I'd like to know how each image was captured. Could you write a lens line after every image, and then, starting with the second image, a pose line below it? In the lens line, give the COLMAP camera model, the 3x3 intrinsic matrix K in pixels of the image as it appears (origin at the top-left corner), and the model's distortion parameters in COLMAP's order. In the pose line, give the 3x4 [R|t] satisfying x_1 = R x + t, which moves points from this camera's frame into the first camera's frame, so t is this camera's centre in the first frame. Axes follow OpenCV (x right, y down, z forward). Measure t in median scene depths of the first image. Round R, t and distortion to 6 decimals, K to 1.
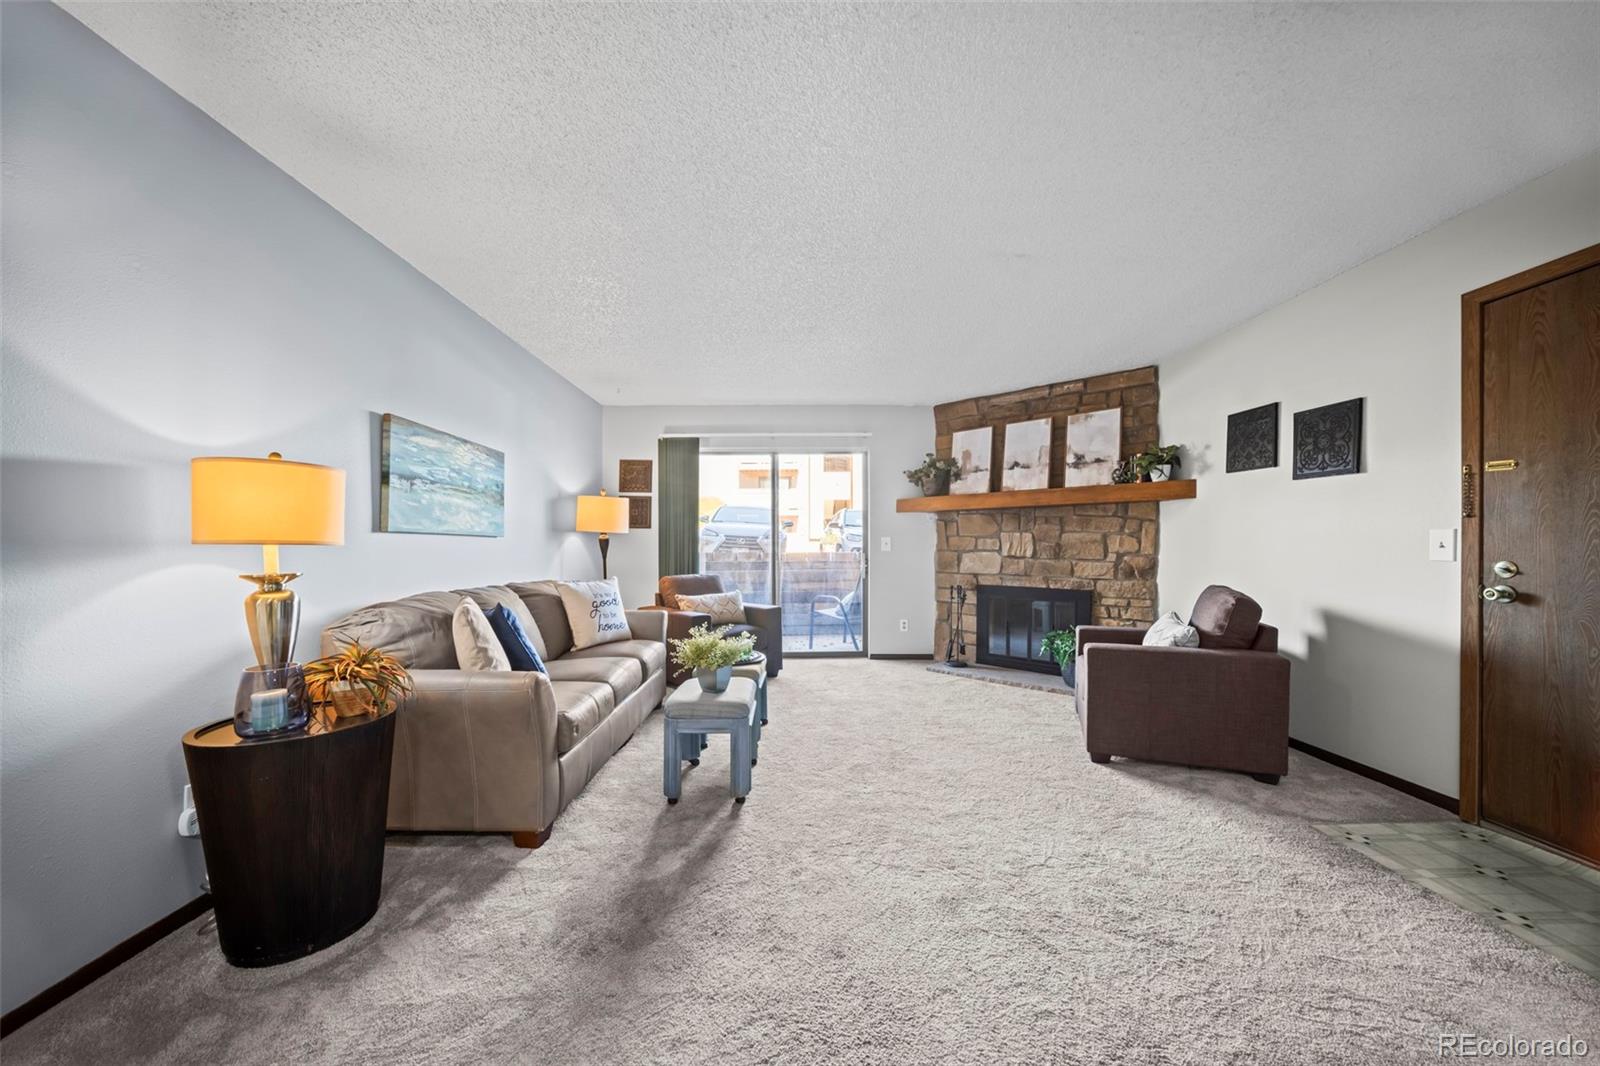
lens RADIAL K [[556.9, 0, 791.6], [0, 556.9, 546.3], [0, 0, 1]] dist [-0.009155, 0.000738]
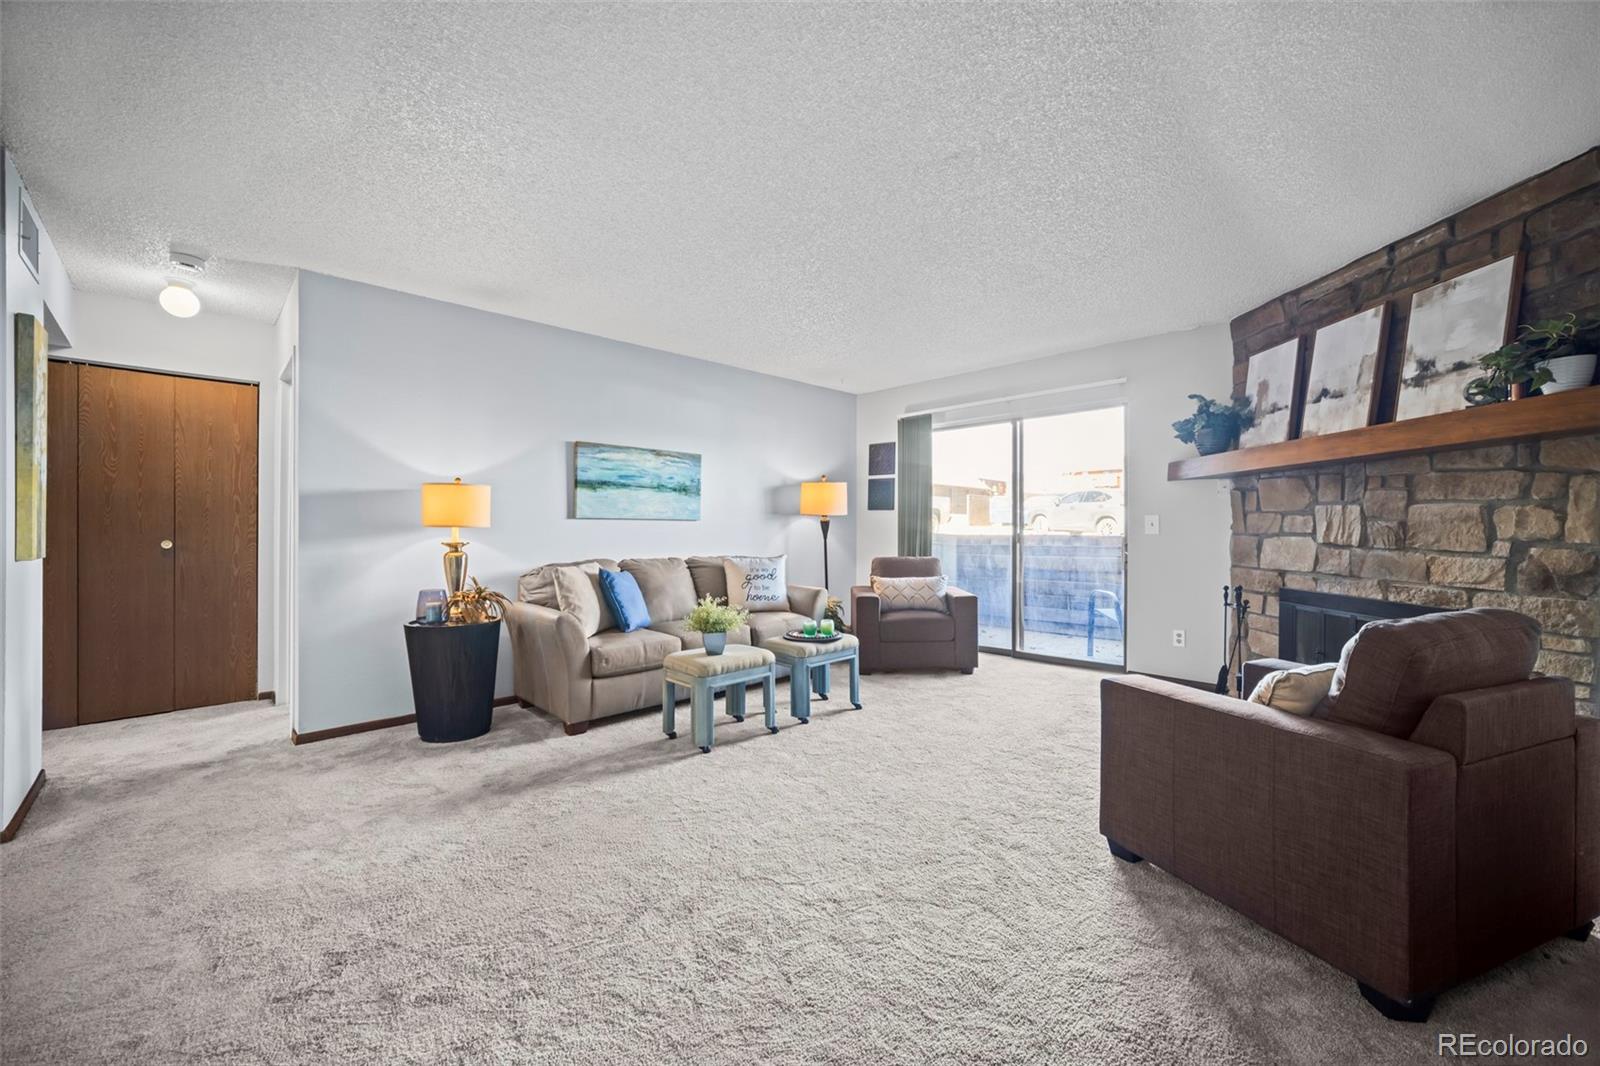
lens RADIAL K [[597.7, 0, 797.4], [0, 597.7, 528.5], [0, 0, 1]] dist [-0.009107, 0.001926]
pose [[0.707416, 0.000642, -0.706798, 0.483558], [0.000299, 0.999999, 0.001207, -0.000071], [0.706798, -0.001065, 0.707415, 0.142555]]
